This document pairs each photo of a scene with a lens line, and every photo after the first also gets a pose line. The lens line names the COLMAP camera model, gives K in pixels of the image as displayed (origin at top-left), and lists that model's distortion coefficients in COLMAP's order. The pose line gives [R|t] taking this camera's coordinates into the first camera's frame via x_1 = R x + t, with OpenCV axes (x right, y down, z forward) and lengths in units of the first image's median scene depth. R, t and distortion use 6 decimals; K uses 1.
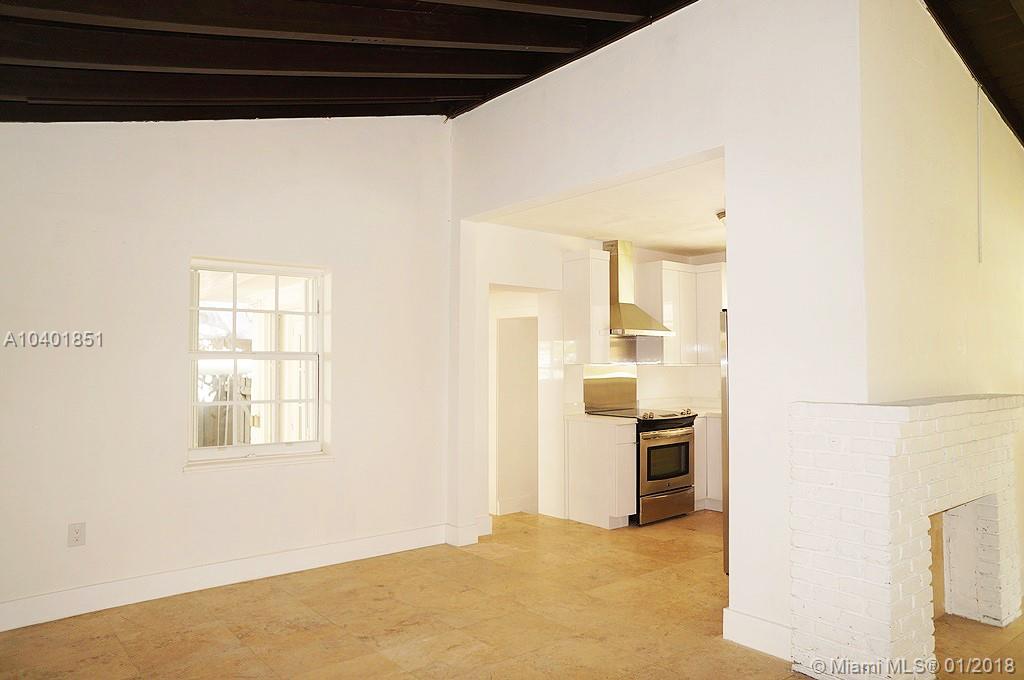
lens RADIAL K [[689.0, 0, 512.4], [0, 689.0, 338.3], [0, 0, 1]] dist [-0.065224, 0.081504]
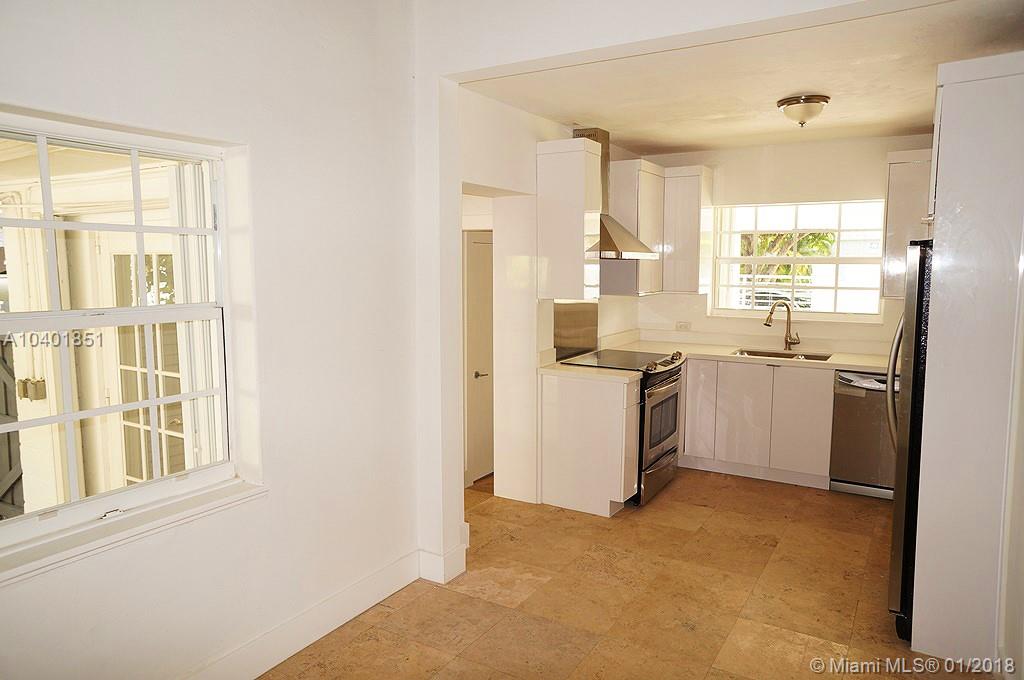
lens RADIAL K [[689.0, 0, 510.2], [0, 689.0, 334.2], [0, 0, 1]] dist [-0.065224, 0.081504]
pose [[0.941420, -0.032093, 0.335705, -0.207199], [-0.017086, 0.989644, 0.142524, -0.029650], [-0.336802, -0.139911, 0.931123, 0.343770]]
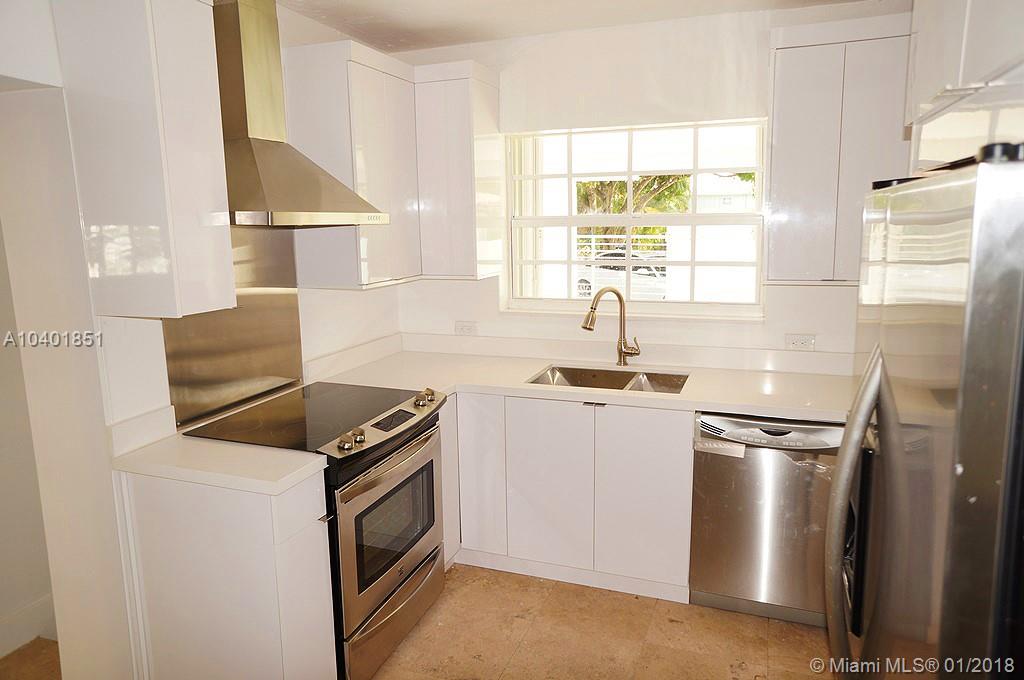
lens RADIAL K [[689.0, 0, 511.7], [0, 689.0, 338.3], [0, 0, 1]] dist [-0.065224, 0.081504]
pose [[0.860758, -0.096812, 0.499724, 0.087342], [-0.005600, 0.979886, 0.199480, -0.020697], [-0.508984, -0.174503, 0.842902, 0.636636]]
